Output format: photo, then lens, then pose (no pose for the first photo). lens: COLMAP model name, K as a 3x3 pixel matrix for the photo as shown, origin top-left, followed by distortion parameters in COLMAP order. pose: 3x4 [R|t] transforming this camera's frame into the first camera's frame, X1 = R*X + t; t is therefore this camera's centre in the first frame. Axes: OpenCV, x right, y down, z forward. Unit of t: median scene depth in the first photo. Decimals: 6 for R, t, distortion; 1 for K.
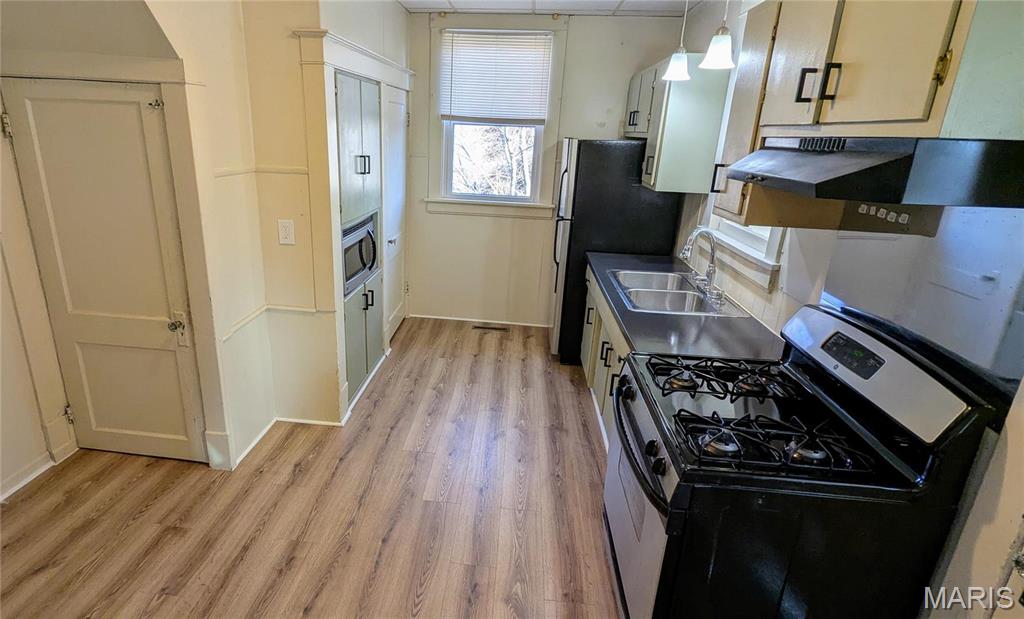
lens RADIAL K [[555.4, 0, 512.0], [0, 555.4, 309.5], [0, 0, 1]] dist [0.002681, 0.000144]
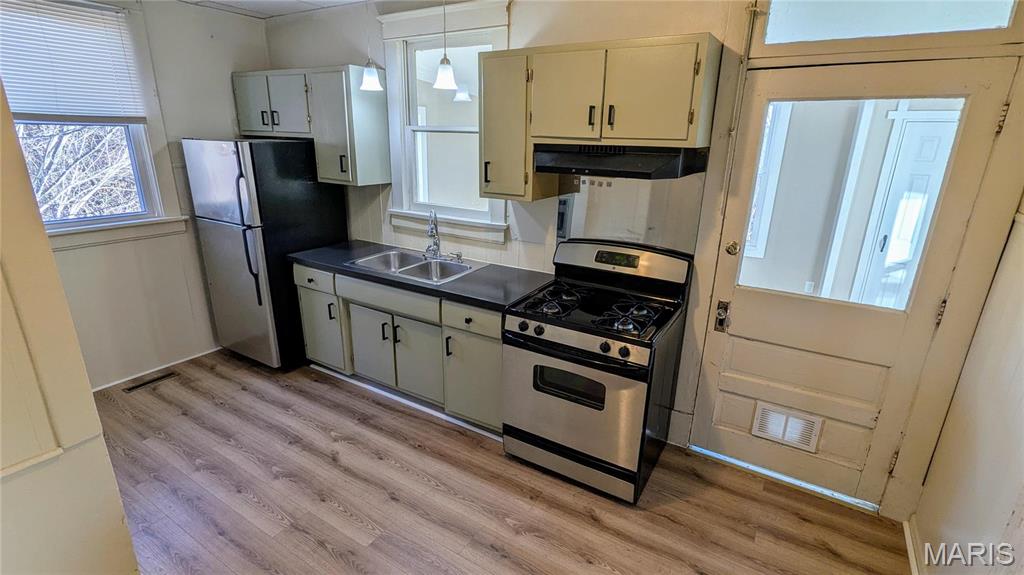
lens RADIAL K [[478.7, 0, 514.2], [0, 478.7, 284.6], [0, 0, 1]] dist [0.000196, 0.000505]
pose [[0.431671, -0.298277, 0.851288, -0.431355], [0.263537, 0.944273, 0.197223, -0.115125], [-0.862675, 0.139211, 0.486222, 0.244130]]
